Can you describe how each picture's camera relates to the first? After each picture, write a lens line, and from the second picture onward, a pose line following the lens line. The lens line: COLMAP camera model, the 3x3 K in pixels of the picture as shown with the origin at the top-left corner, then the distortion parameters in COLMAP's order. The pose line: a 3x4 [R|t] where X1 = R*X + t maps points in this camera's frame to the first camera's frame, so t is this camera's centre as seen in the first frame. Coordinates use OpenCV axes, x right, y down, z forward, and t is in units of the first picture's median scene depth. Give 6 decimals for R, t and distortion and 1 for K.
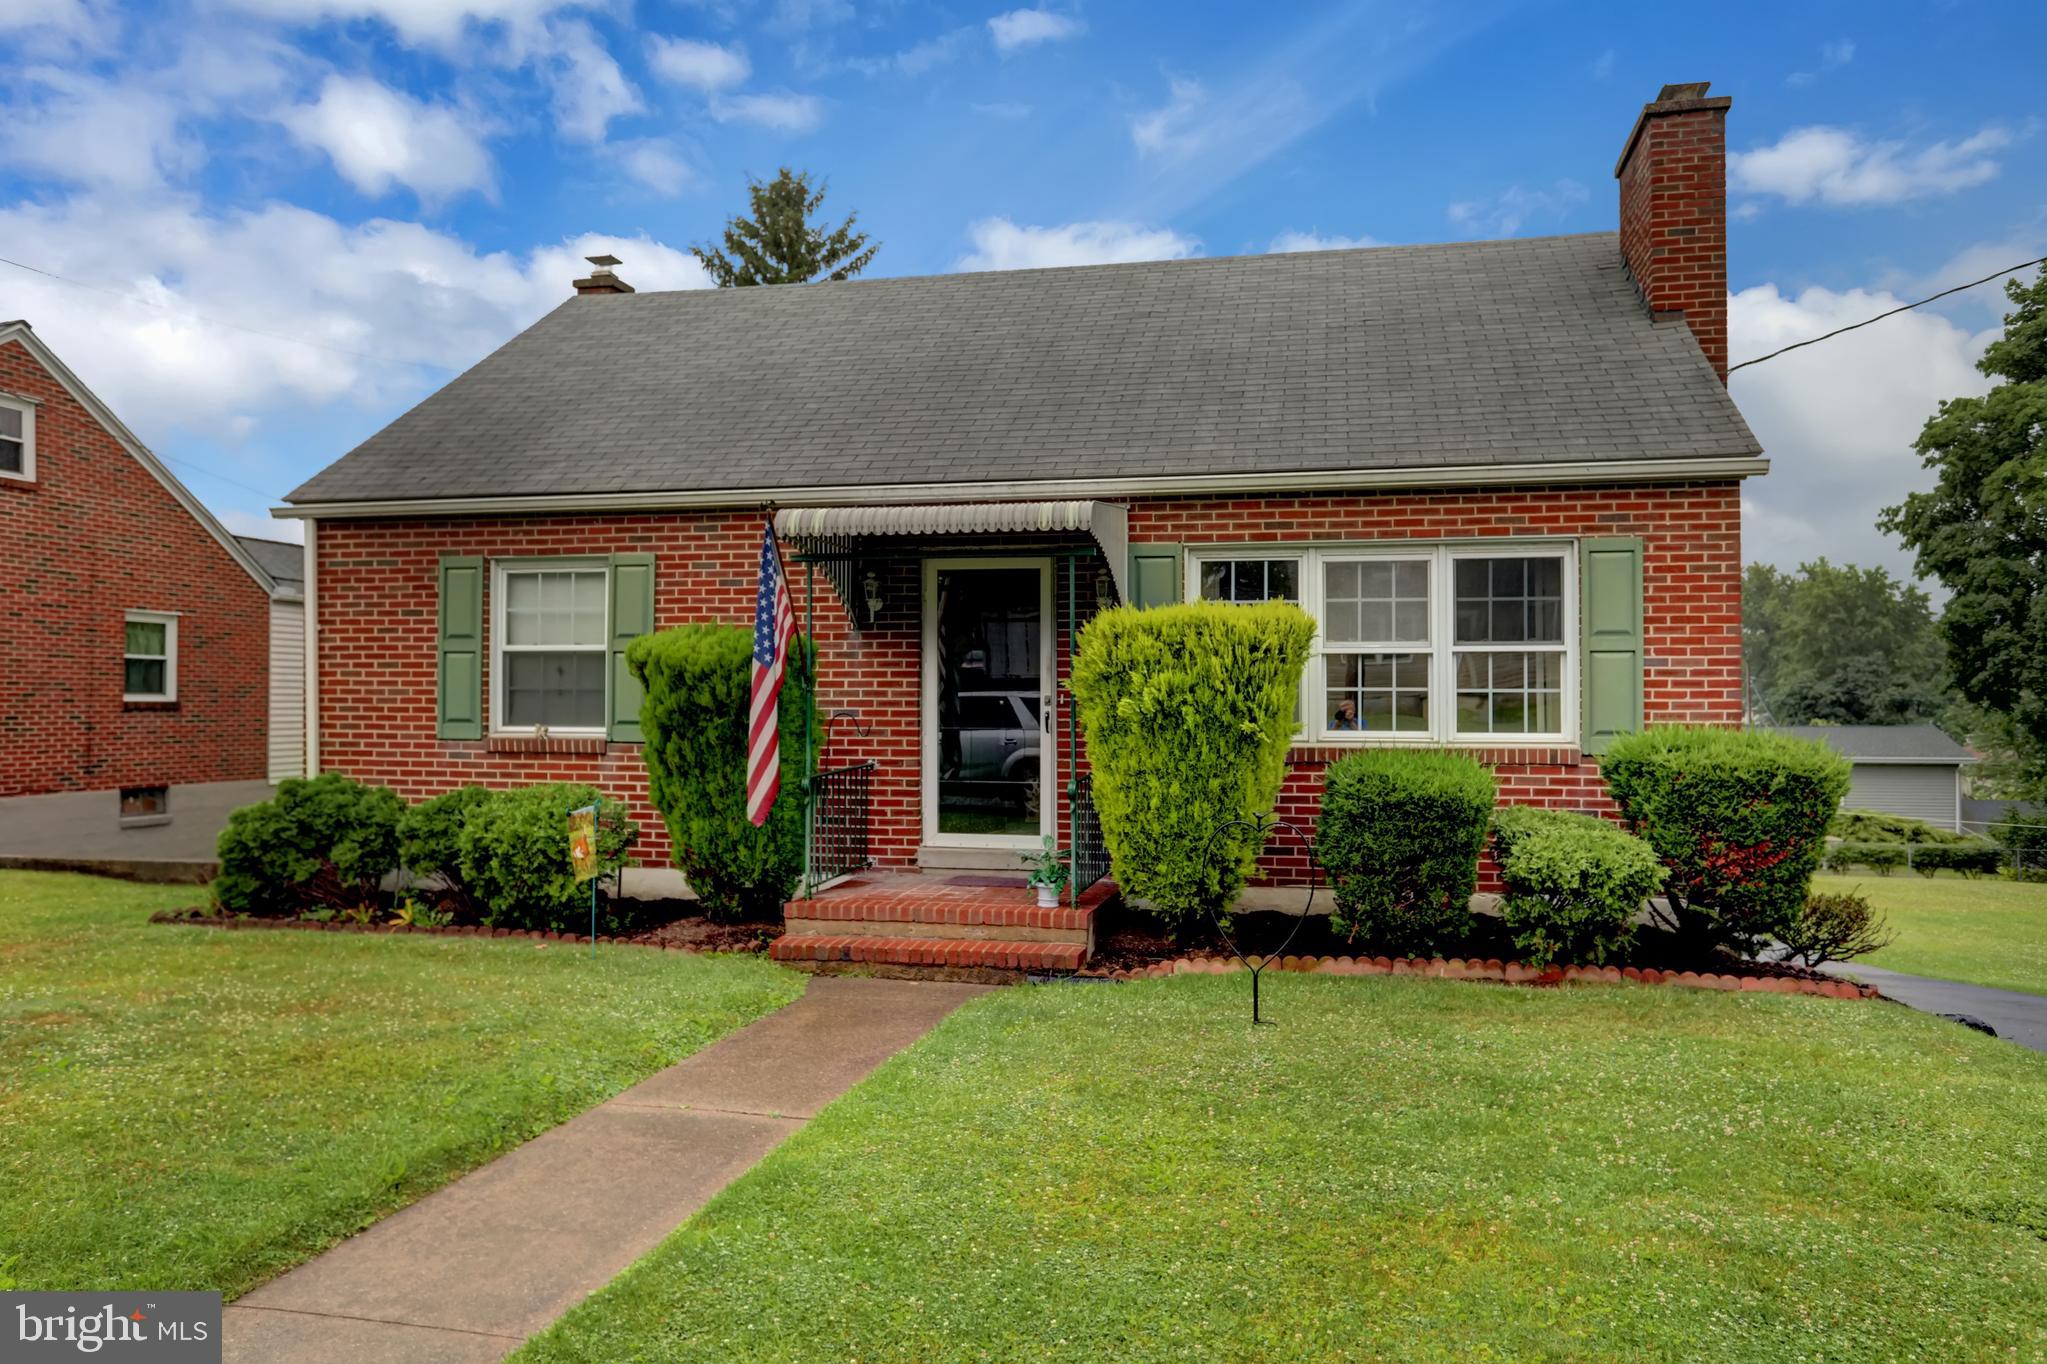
lens RADIAL K [[1445.9, 0, 1023.5], [0, 1445.9, 682.0], [0, 0, 1]] dist [-0.004691, 0.000239]
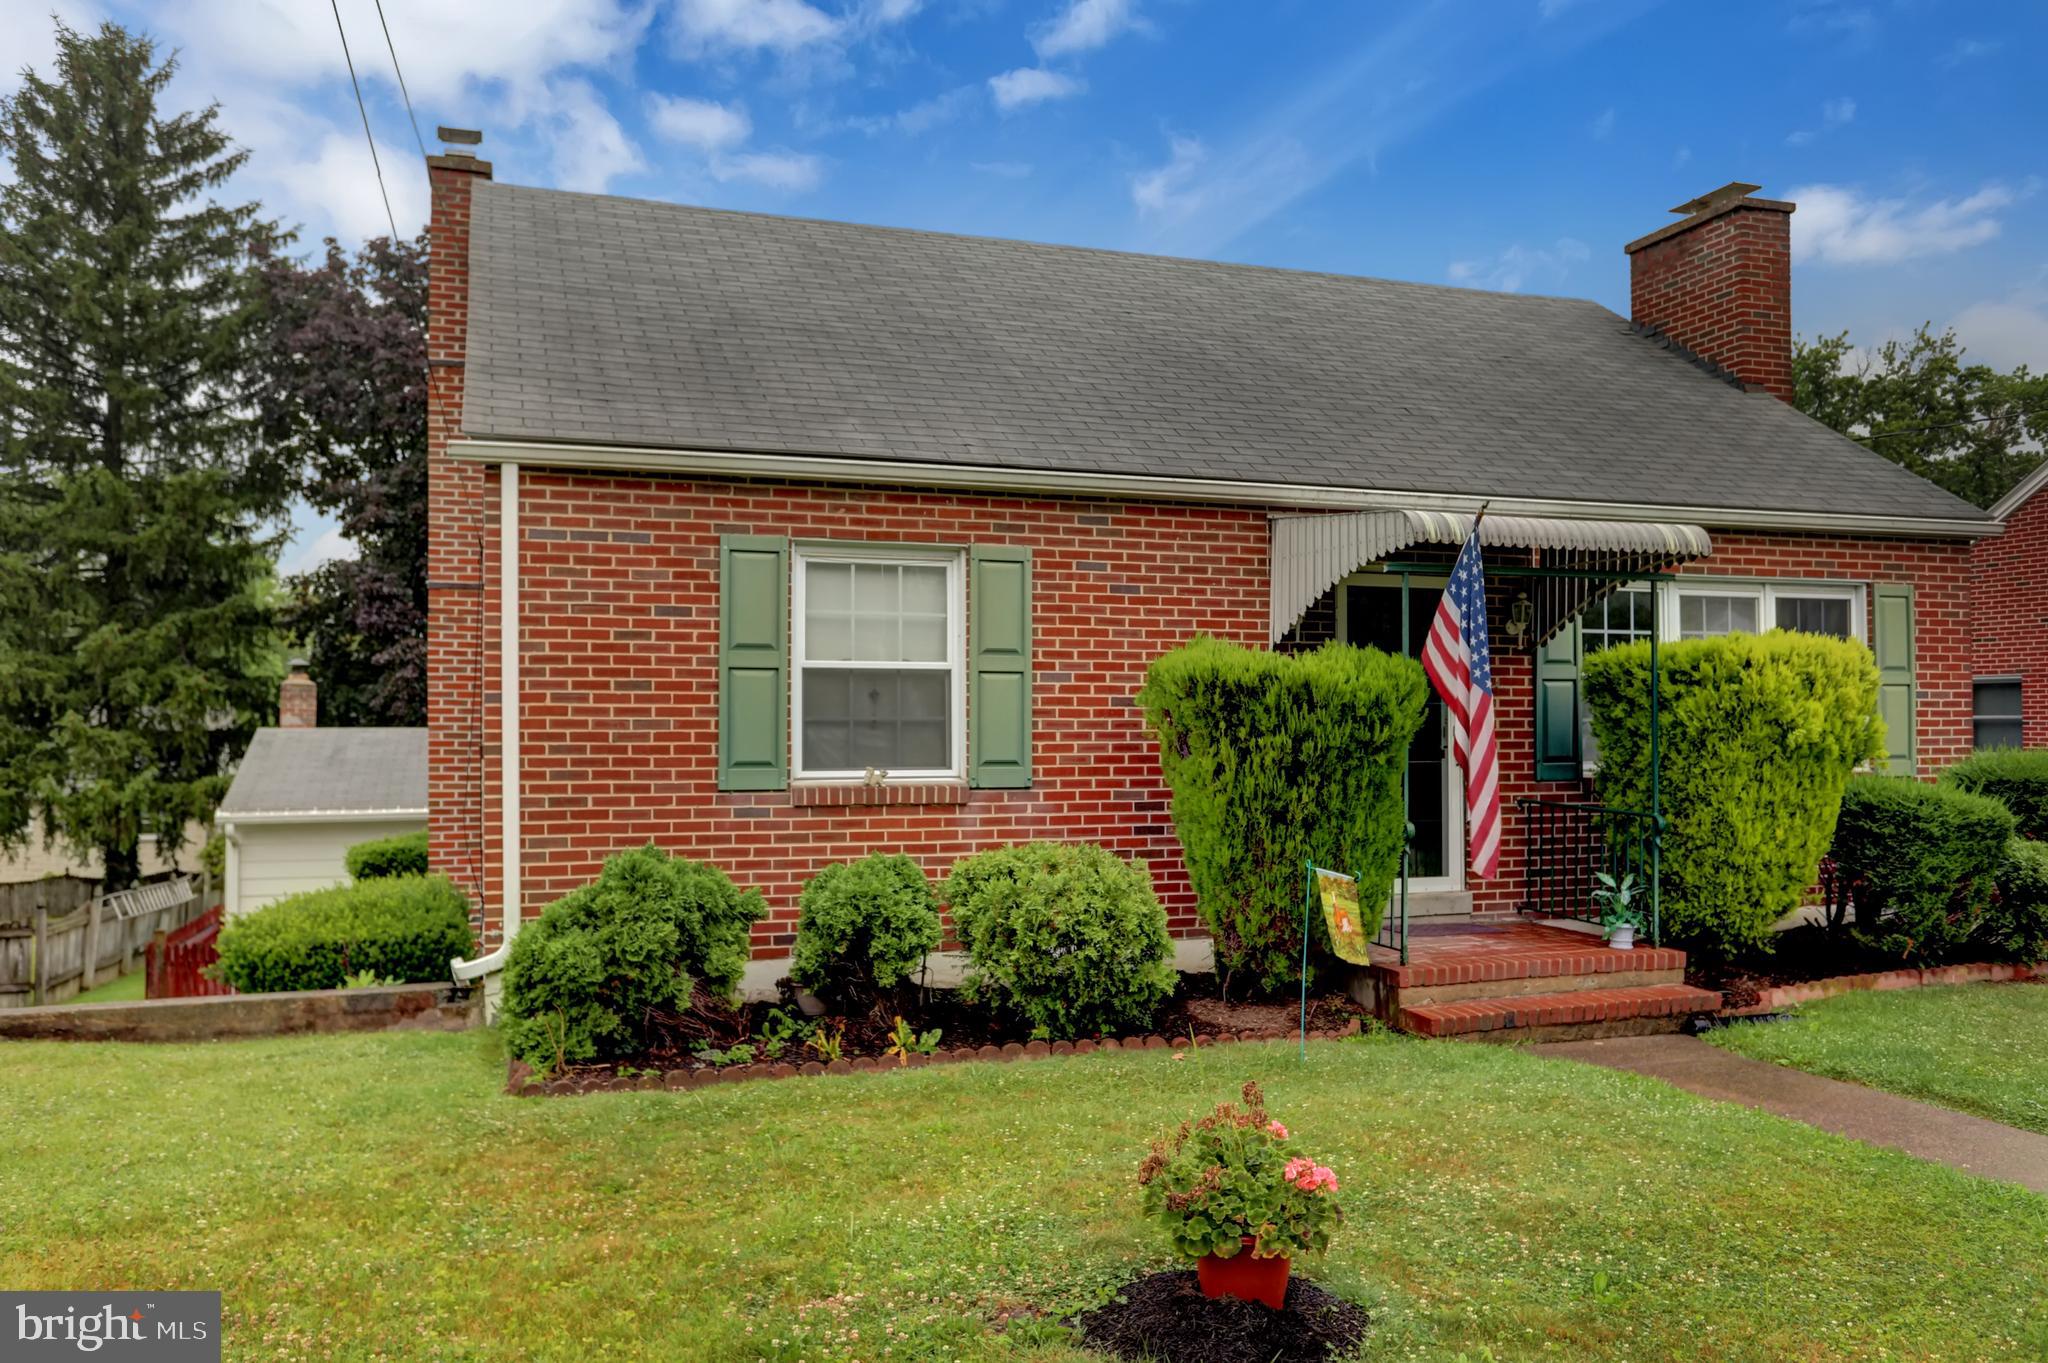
lens RADIAL K [[1540.2, 0, 1020.6], [0, 1540.2, 708.5], [0, 0, 1]] dist [-0.006159, 0.003535]
pose [[0.850238, 0.002541, 0.526392, -0.765367], [-0.002000, 0.999997, -0.001597, 0.000084], [-0.526395, 0.000305, 0.850240, 0.316154]]
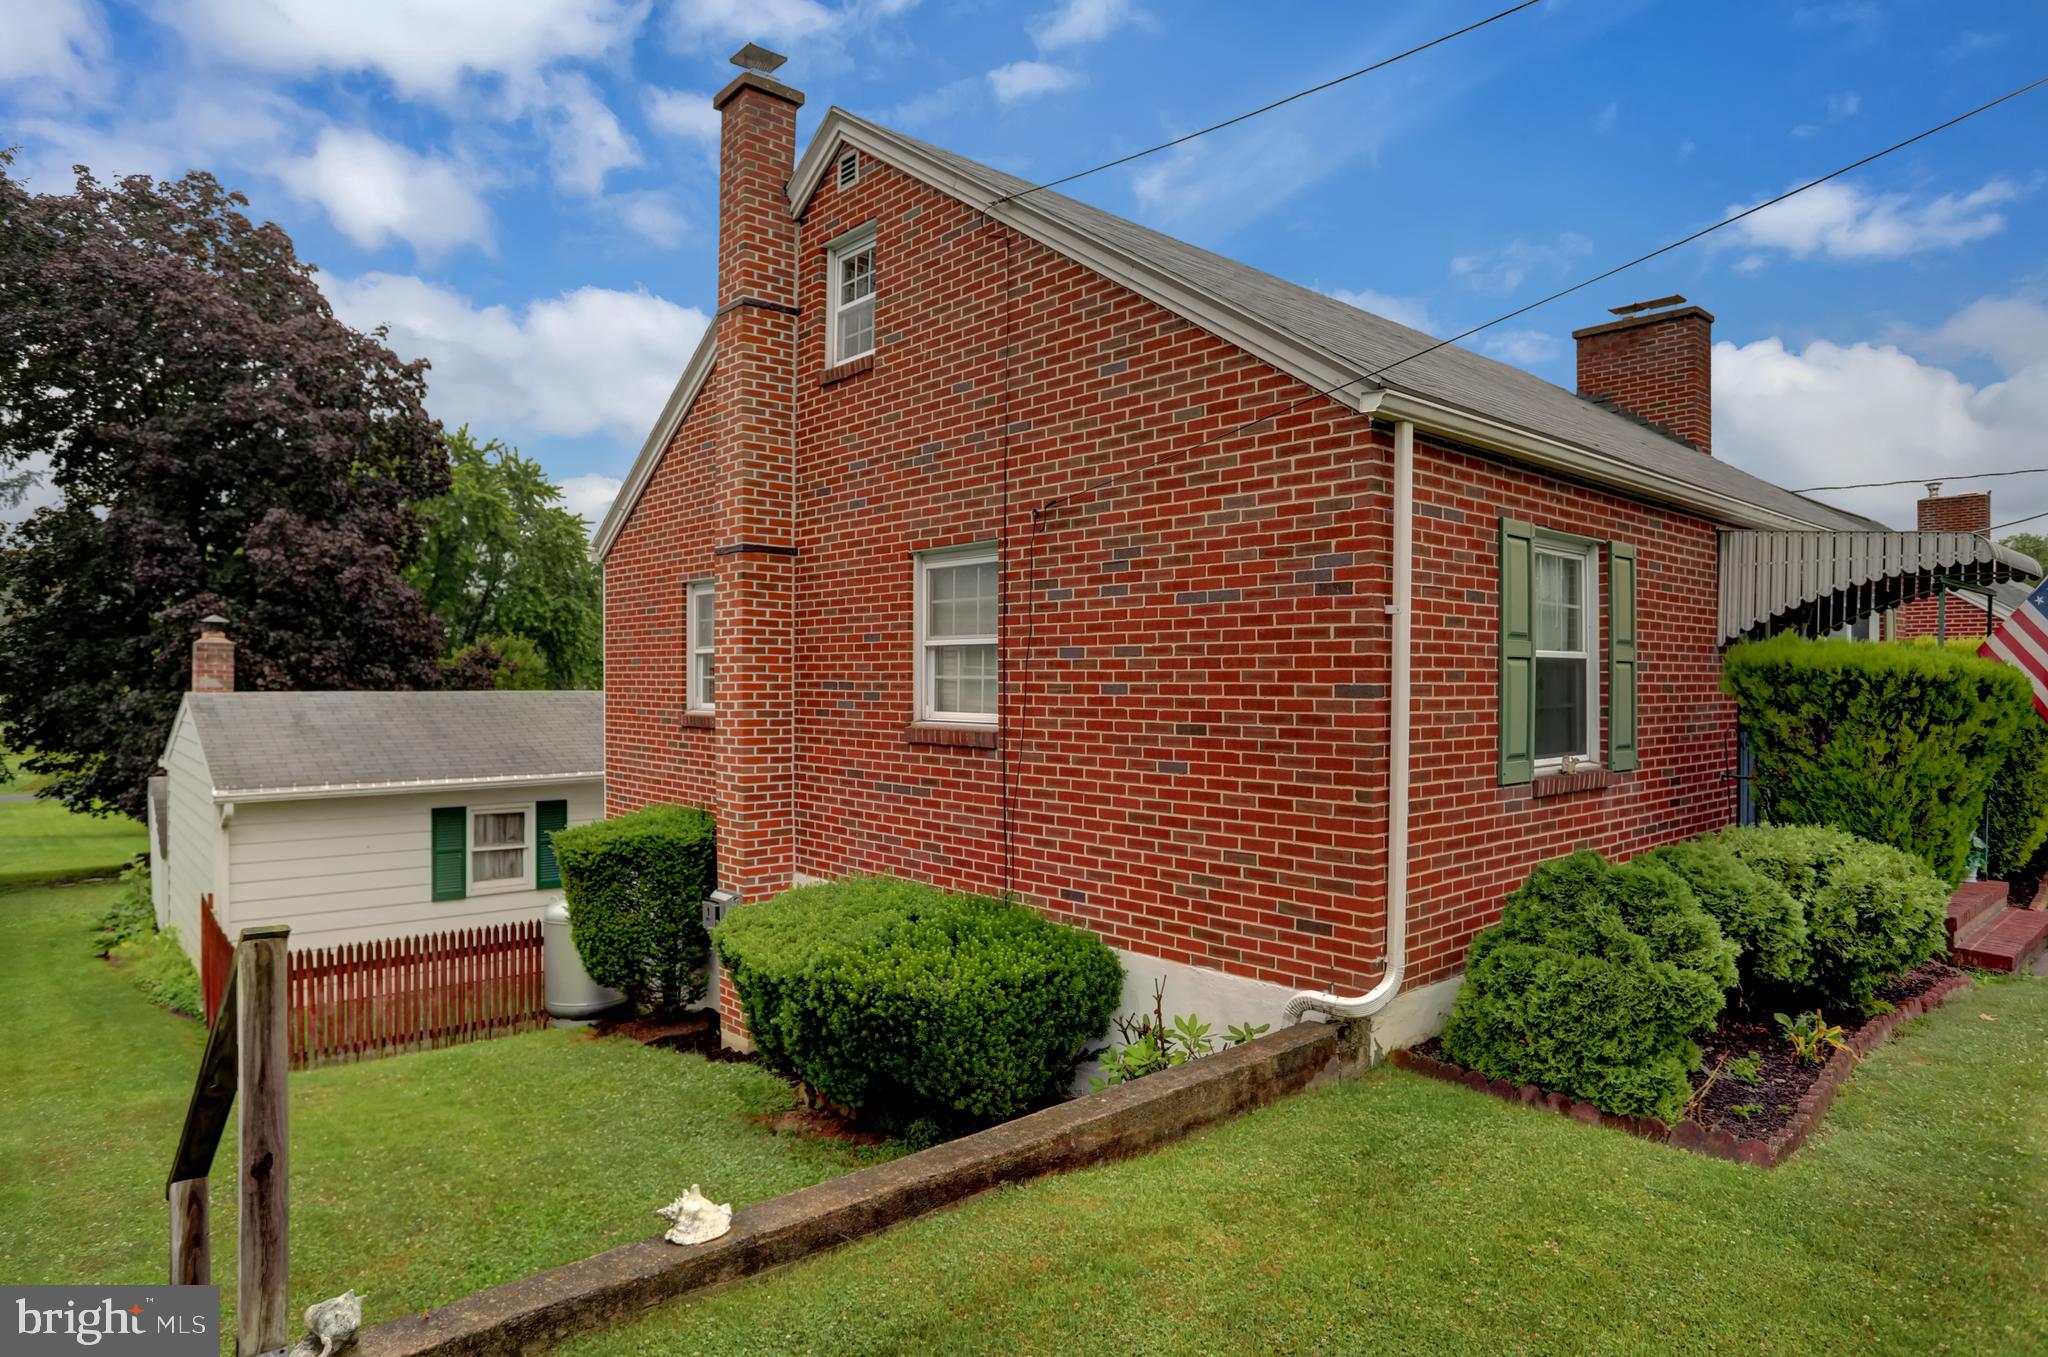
lens RADIAL K [[1178.1, 0, 1024.0], [0, 1178.1, 678.5], [0, 0, 1]] dist [-0.027458, 0.000986]
pose [[0.572493, -0.002650, 0.819905, -1.112528], [-0.009592, 0.999905, 0.009929, -0.015986], [-0.819853, -0.013549, 0.572413, 0.982018]]
